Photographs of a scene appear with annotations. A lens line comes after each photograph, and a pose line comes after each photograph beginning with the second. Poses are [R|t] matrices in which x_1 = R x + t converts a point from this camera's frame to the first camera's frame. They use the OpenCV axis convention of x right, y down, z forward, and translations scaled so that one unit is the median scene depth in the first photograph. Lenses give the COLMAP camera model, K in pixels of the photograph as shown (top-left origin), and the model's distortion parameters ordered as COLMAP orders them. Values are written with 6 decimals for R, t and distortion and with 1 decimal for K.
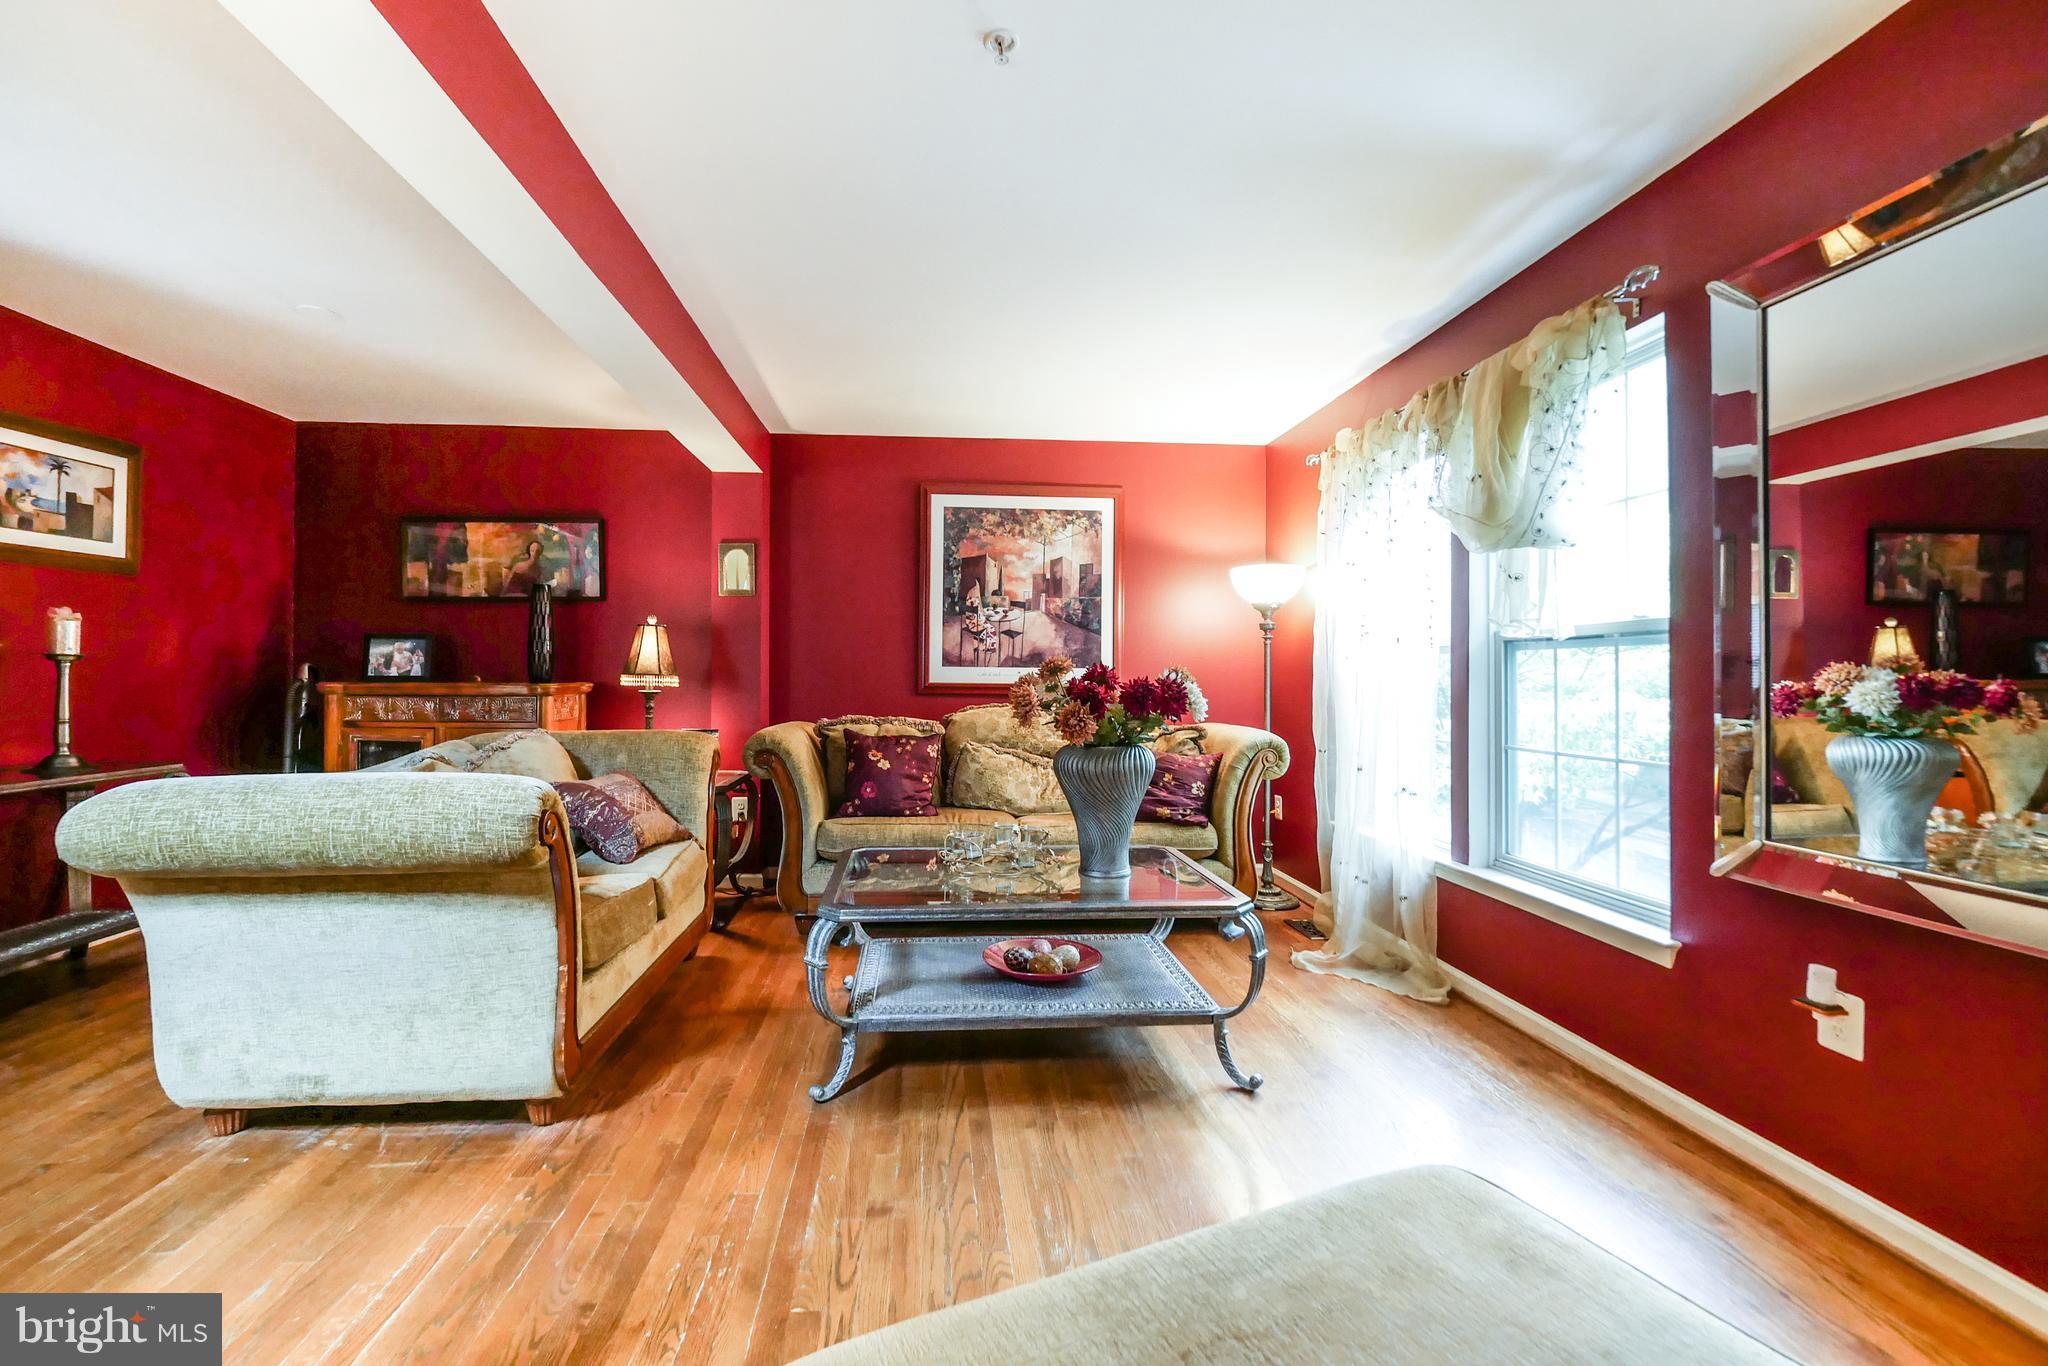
lens RADIAL K [[890.7, 0, 1013.5], [0, 890.7, 680.7], [0, 0, 1]] dist [-0.002357, -0.001758]
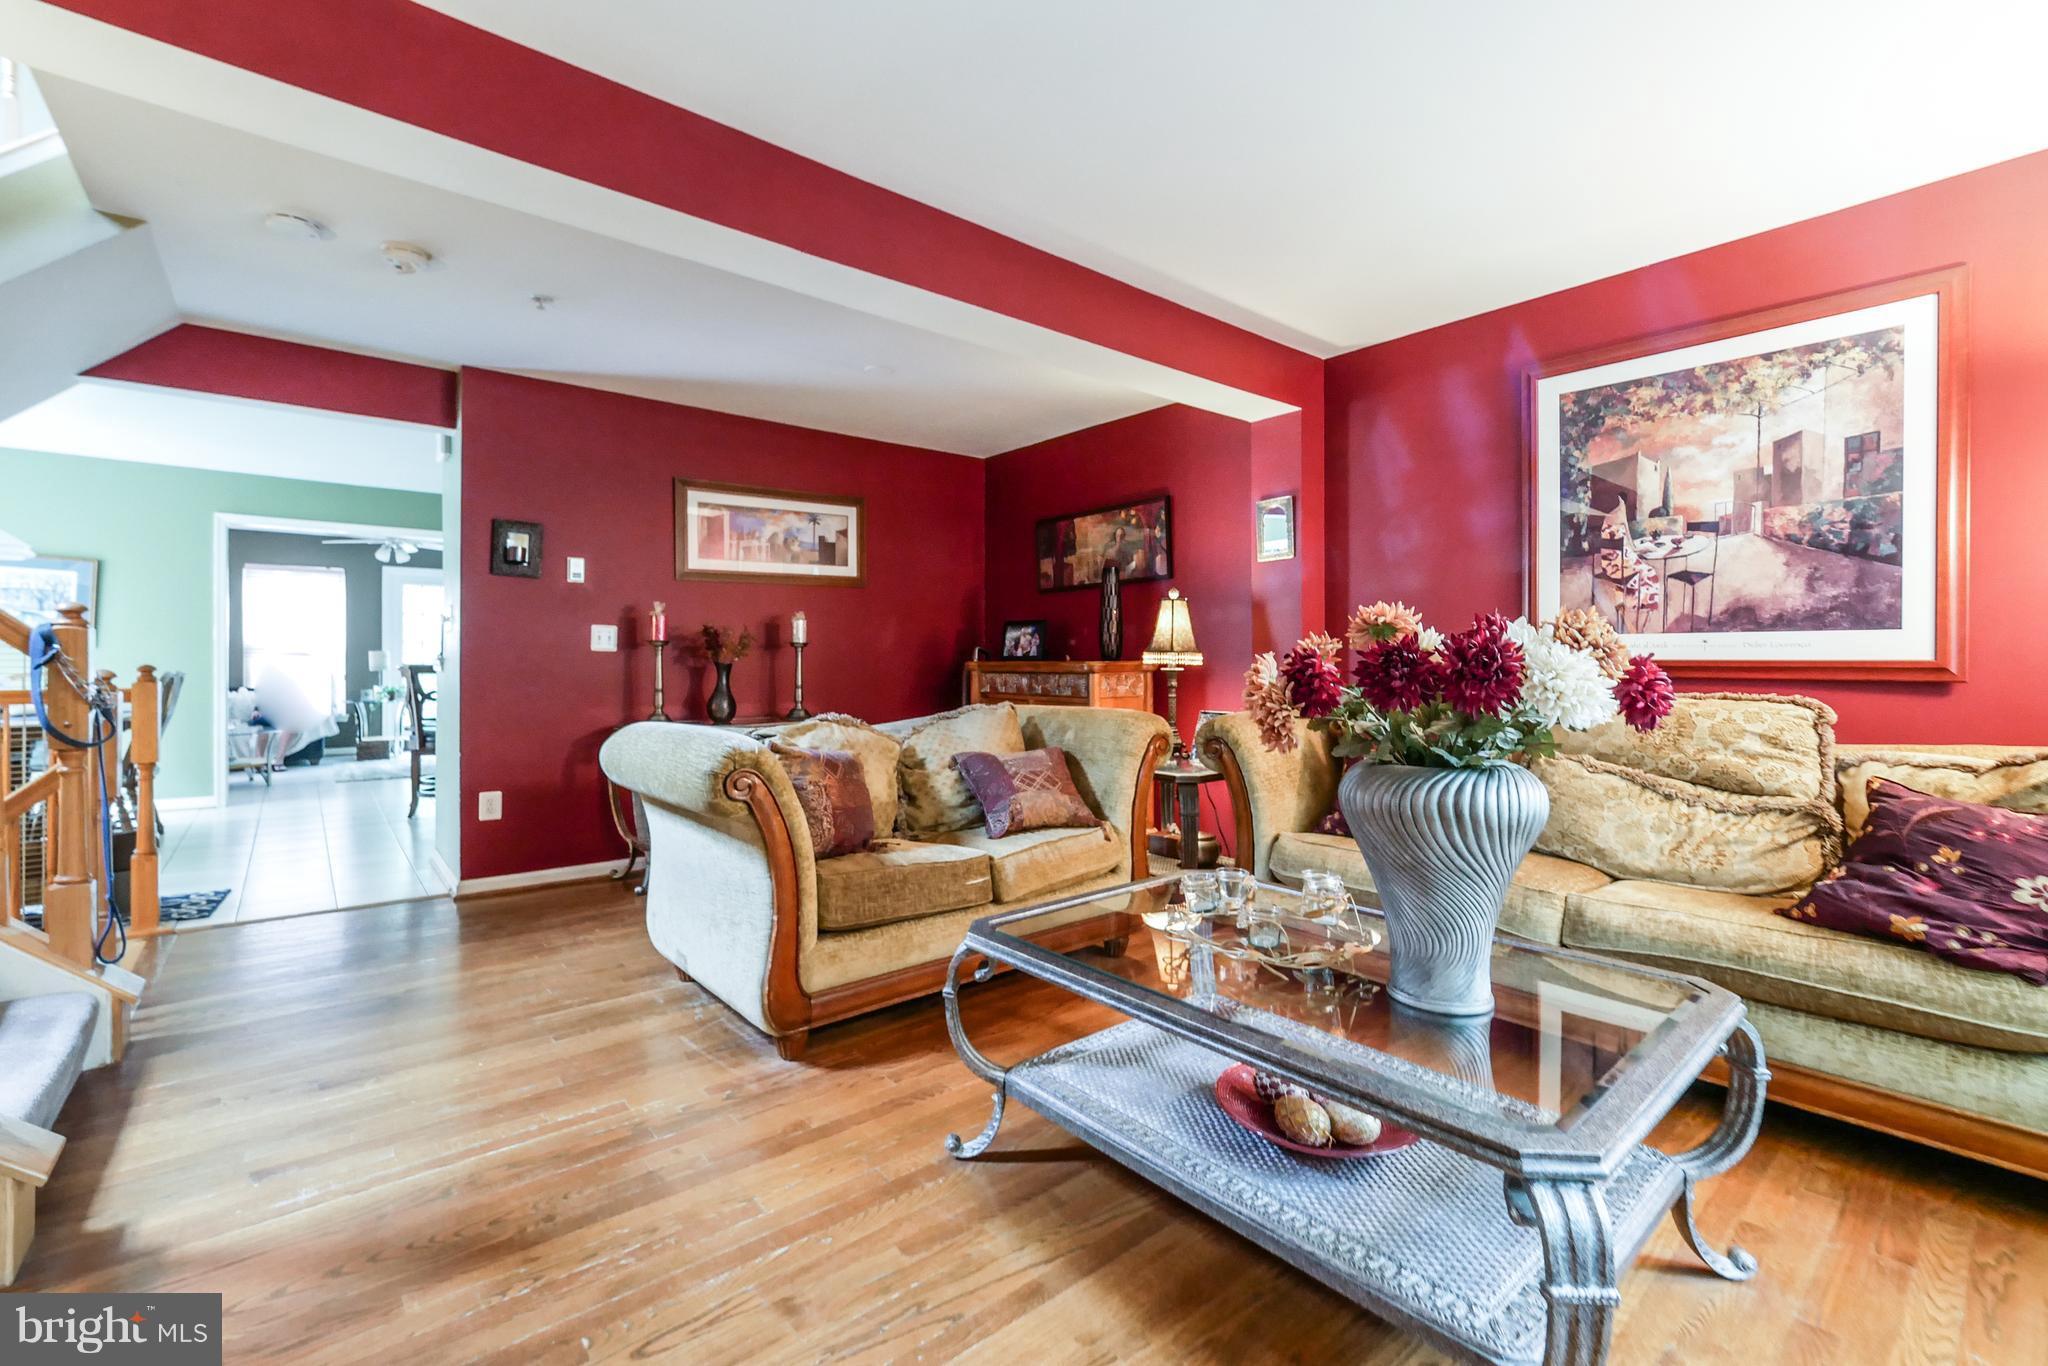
lens RADIAL K [[890.7, 0, 1017.4], [0, 890.7, 664.6], [0, 0, 1]] dist [-0.002357, -0.001758]
pose [[0.549393, -0.002875, -0.835559, 0.274387], [0.001542, 0.999996, -0.002427, 0.008141], [0.835563, 0.000045, 0.549395, 0.317538]]
